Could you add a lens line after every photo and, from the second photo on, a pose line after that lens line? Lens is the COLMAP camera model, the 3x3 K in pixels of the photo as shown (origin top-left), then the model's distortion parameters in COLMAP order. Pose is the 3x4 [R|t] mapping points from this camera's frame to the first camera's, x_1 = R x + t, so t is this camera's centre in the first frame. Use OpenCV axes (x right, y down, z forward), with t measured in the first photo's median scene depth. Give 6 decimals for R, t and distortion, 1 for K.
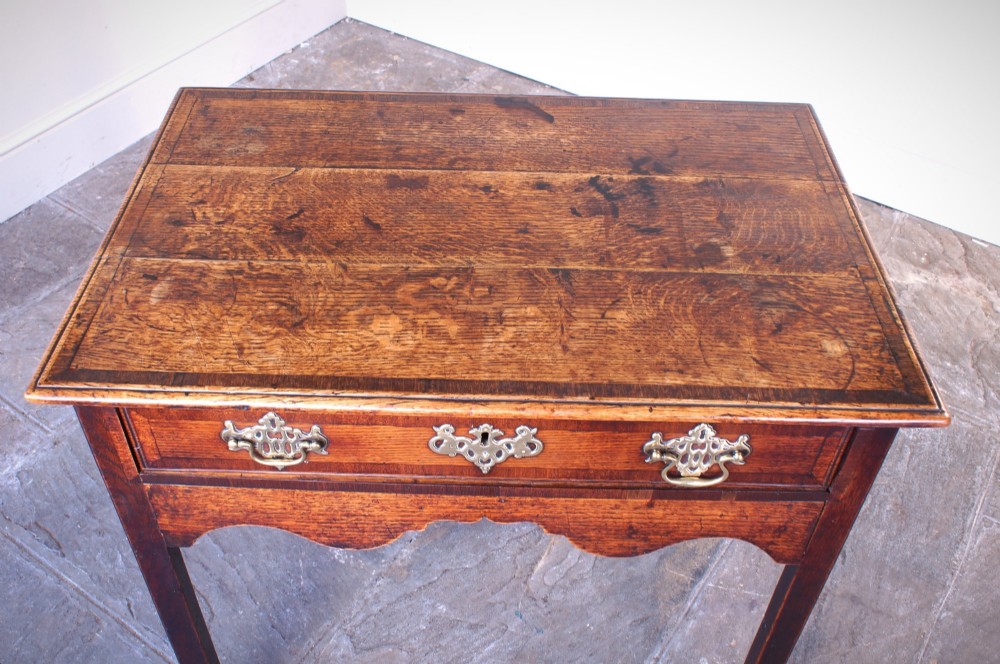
lens RADIAL K [[958.1, 0, 484.1], [0, 958.1, 332.1], [0, 0, 1]] dist [-0.097149, 0.000000]
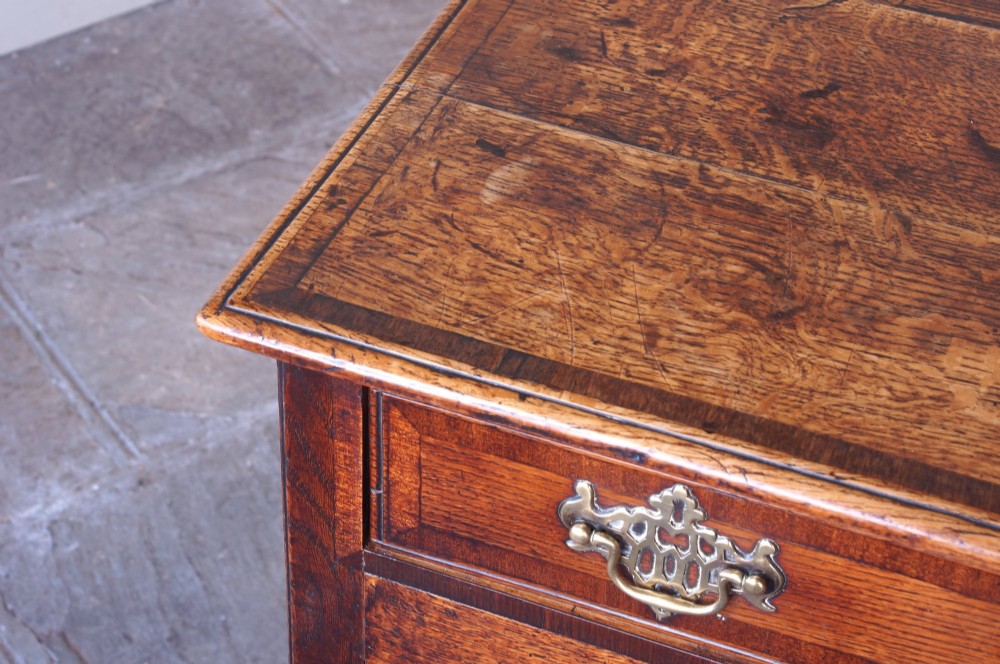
lens RADIAL K [[2234.0, 0, 469.7], [0, 2234.0, 333.2], [0, 0, 1]] dist [-0.006710, 0.000000]
pose [[0.933160, 0.234932, -0.272064, -0.041643], [-0.249908, 0.968037, -0.021247, 0.058228], [0.258377, 0.087818, 0.962044, -0.060133]]
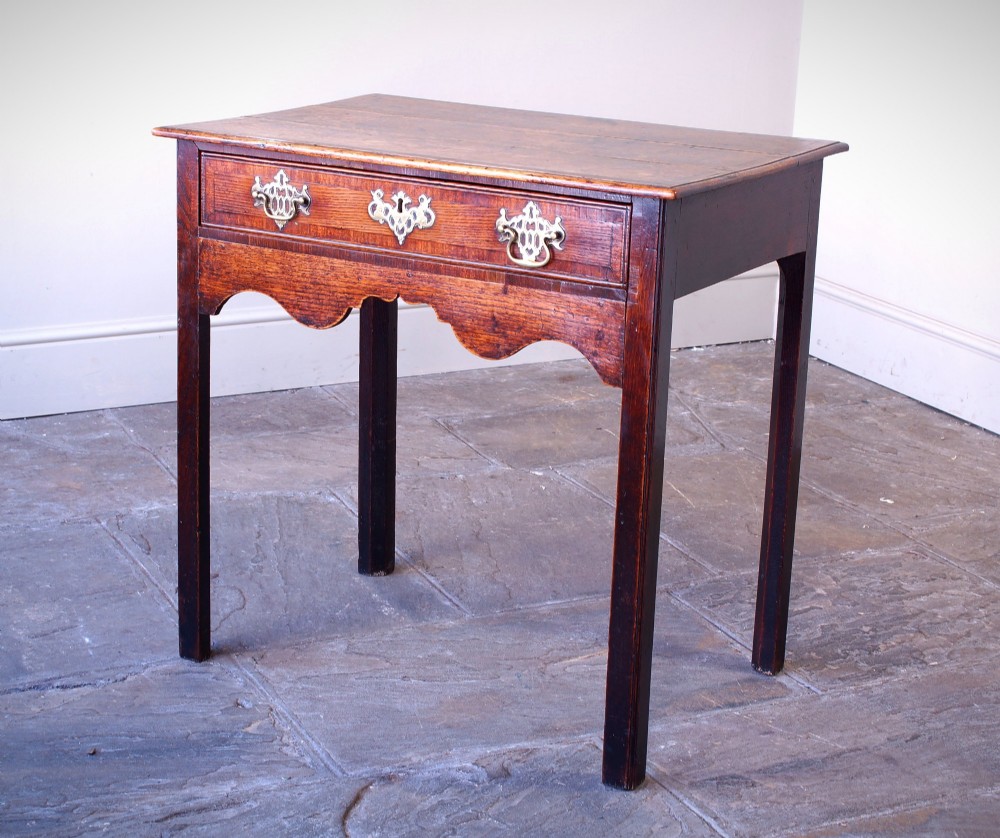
lens RADIAL K [[2058.4, 0, 454.2], [0, 2058.4, 398.9], [0, 0, 1]] dist [-0.031135, 0.000000]
pose [[0.851943, 0.141375, -0.504189, 1.586914], [-0.367470, 0.847367, -0.383322, 1.439422], [0.373041, 0.511842, 0.773859, -1.141196]]
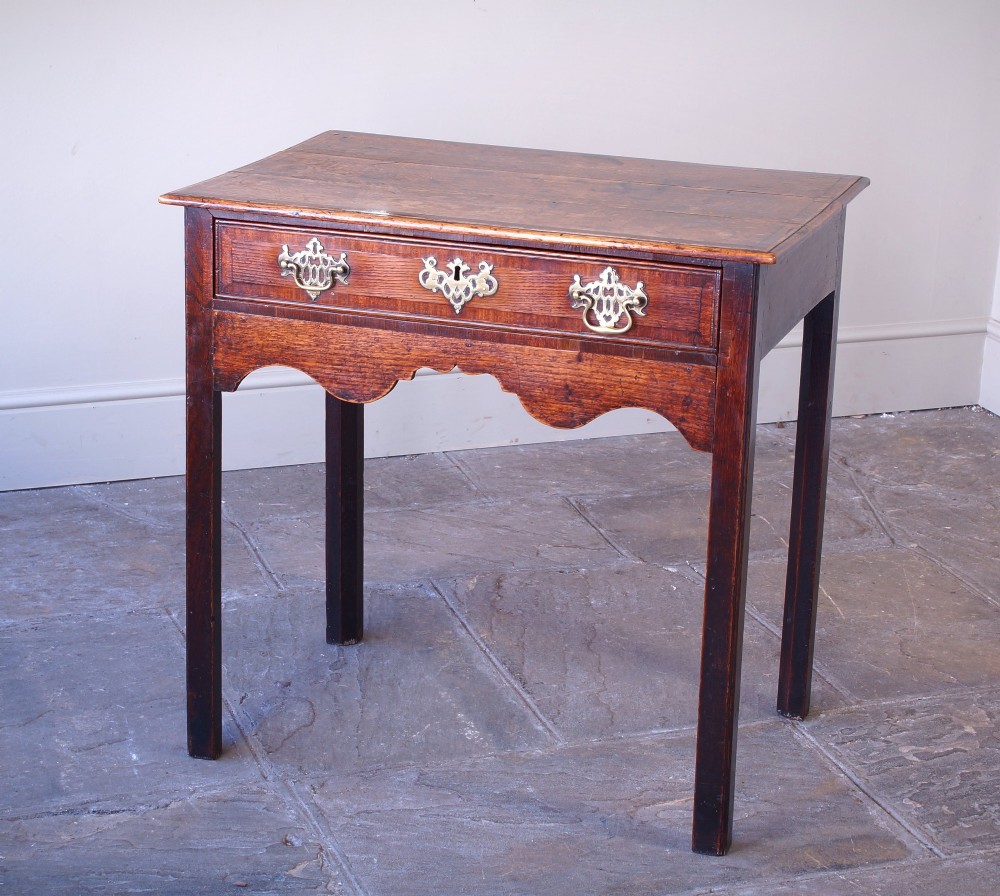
lens RADIAL K [[2477.5, 0, 440.7], [0, 2477.5, 421.1], [0, 0, 1]] dist [-0.024384, 0.000000]
pose [[0.938981, 0.098550, -0.329549, 1.114891], [-0.237983, 0.877883, -0.415555, 1.696306], [0.248352, 0.468626, 0.847768, -1.817206]]
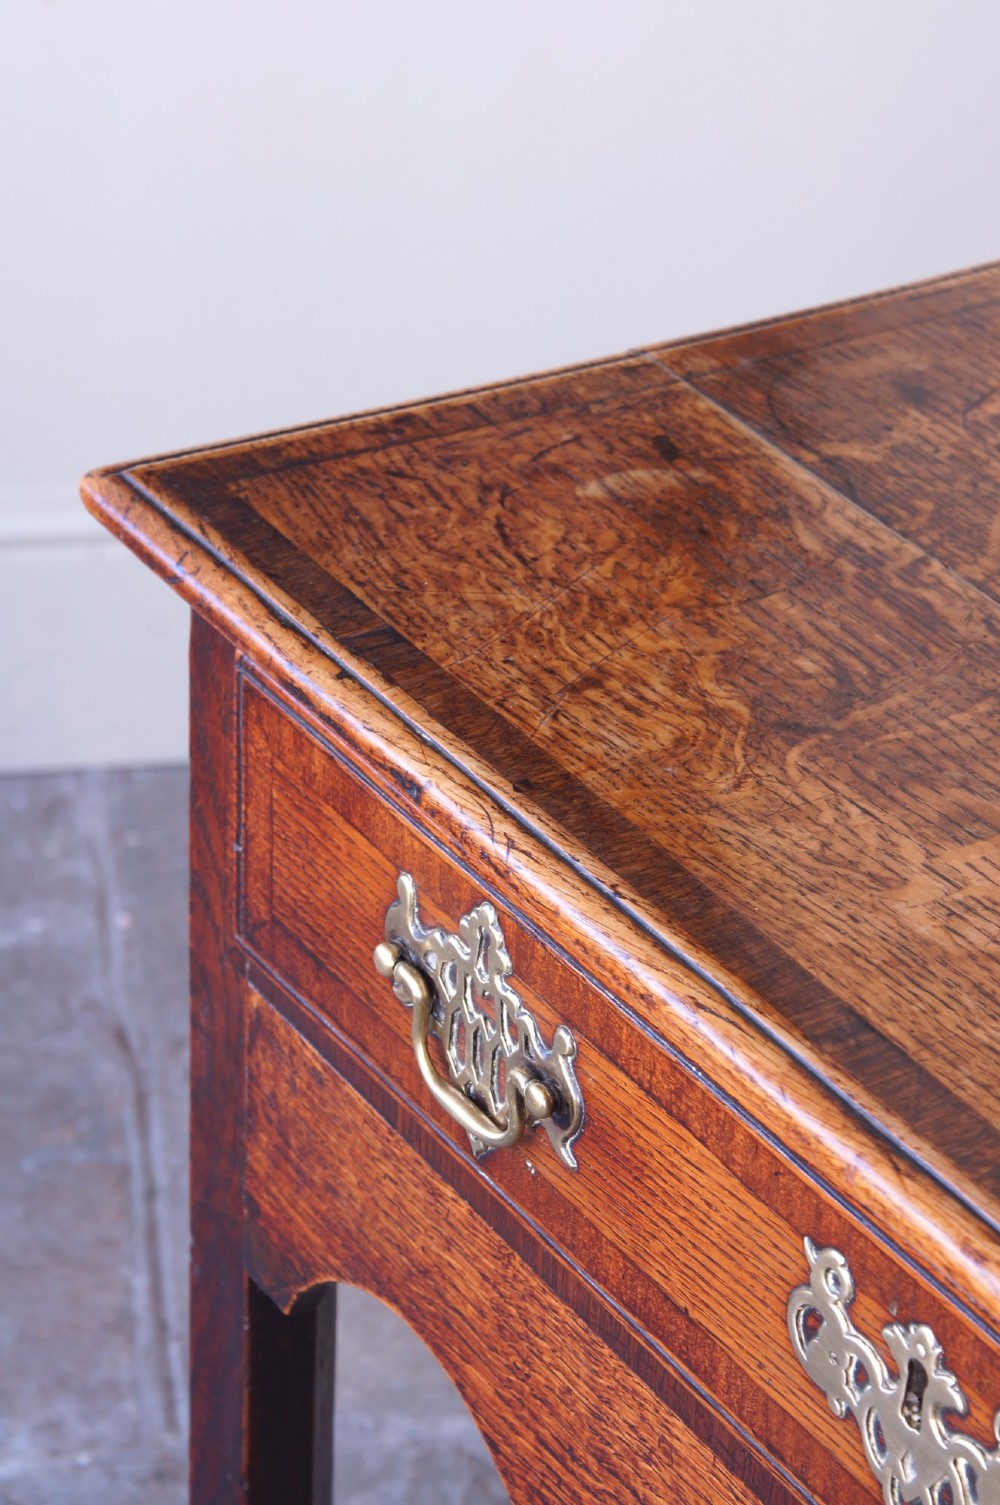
lens RADIAL K [[4246.2, 0, 505.5], [0, 4246.2, 742.4], [0, 0, 1]] dist [0.098406, 0.000000]
pose [[0.543997, 0.424156, -0.723988, 0.664887], [-0.591401, 0.805899, 0.027773, 0.011025], [0.595242, 0.413059, 0.689253, 0.069620]]
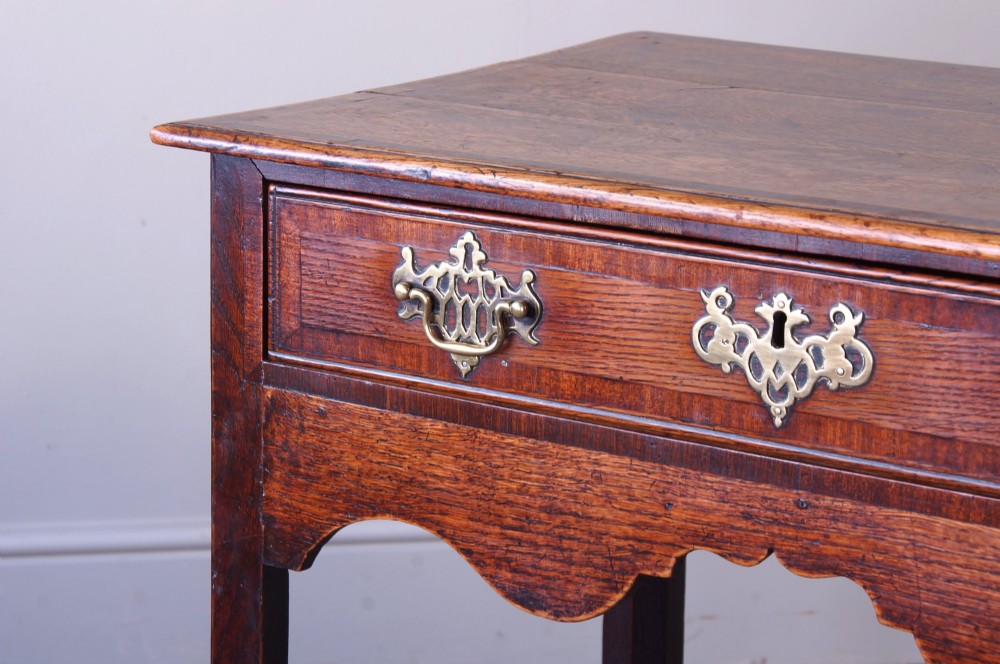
lens RADIAL K [[2759.3, 0, 521.2], [0, 2759.3, 318.9], [0, 0, 1]] dist [0.108416, 0.000000]
pose [[0.842732, 0.119048, -0.525005, 0.692477], [-0.369362, 0.837344, -0.403023, 0.781098], [0.391631, 0.533557, 0.749628, -0.259695]]
